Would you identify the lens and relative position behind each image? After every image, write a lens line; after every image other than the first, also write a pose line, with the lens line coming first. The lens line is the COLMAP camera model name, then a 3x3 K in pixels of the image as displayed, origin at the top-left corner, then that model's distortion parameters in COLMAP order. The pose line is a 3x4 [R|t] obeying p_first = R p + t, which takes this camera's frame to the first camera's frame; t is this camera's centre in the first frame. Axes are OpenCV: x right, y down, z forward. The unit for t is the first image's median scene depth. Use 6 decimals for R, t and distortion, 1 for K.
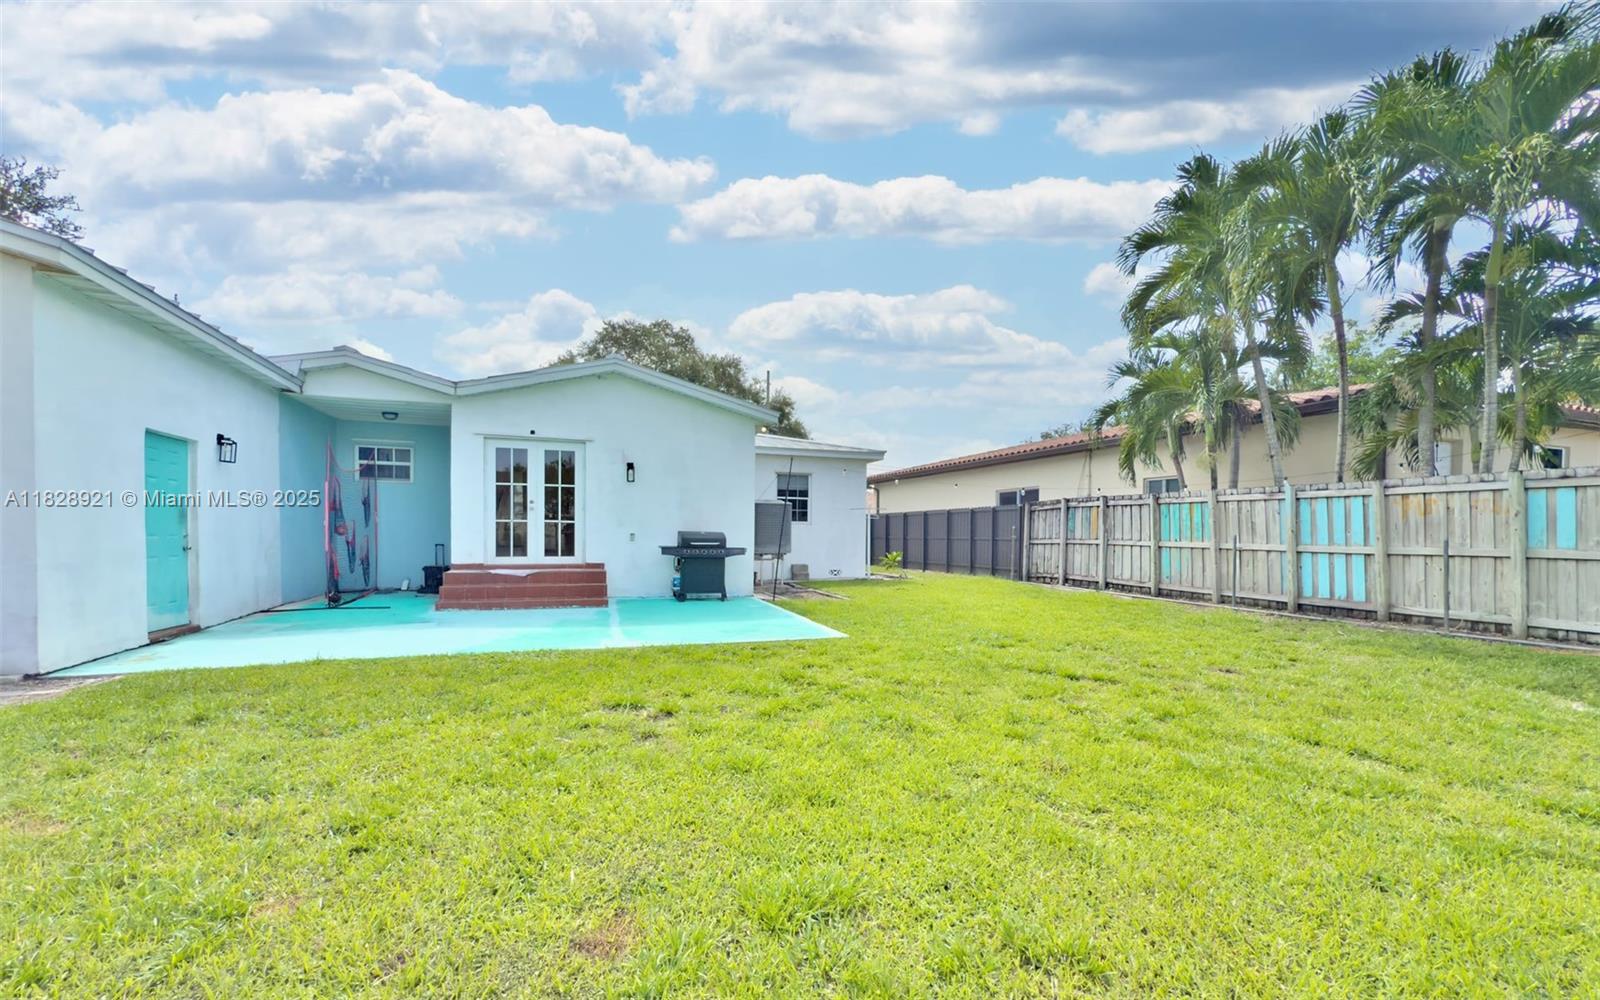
lens RADIAL K [[649.3, 0, 799.6], [0, 649.3, 531.0], [0, 0, 1]] dist [-0.000423, 0.000076]
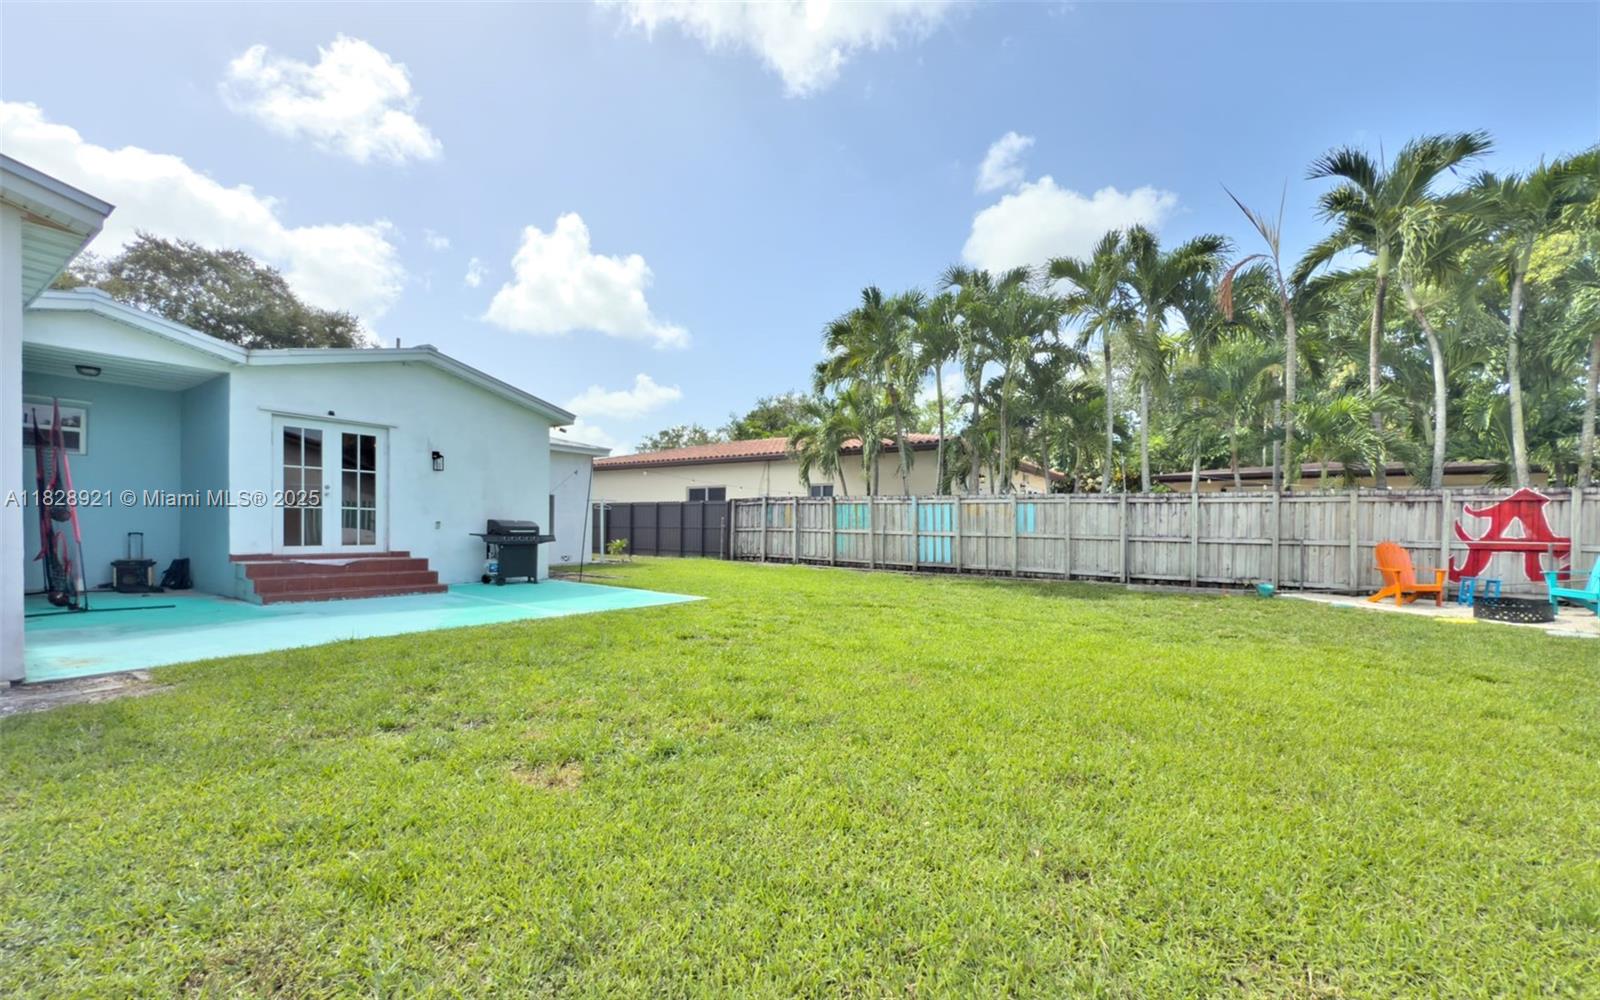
lens RADIAL K [[637.3, 0, 802.0], [0, 637.3, 530.5], [0, 0, 1]] dist [0.000054, 0.000017]
pose [[0.813418, -0.001560, 0.581678, -0.375932], [-0.008344, 0.999862, 0.014350, -0.001294], [-0.581620, -0.016527, 0.813293, -0.142601]]
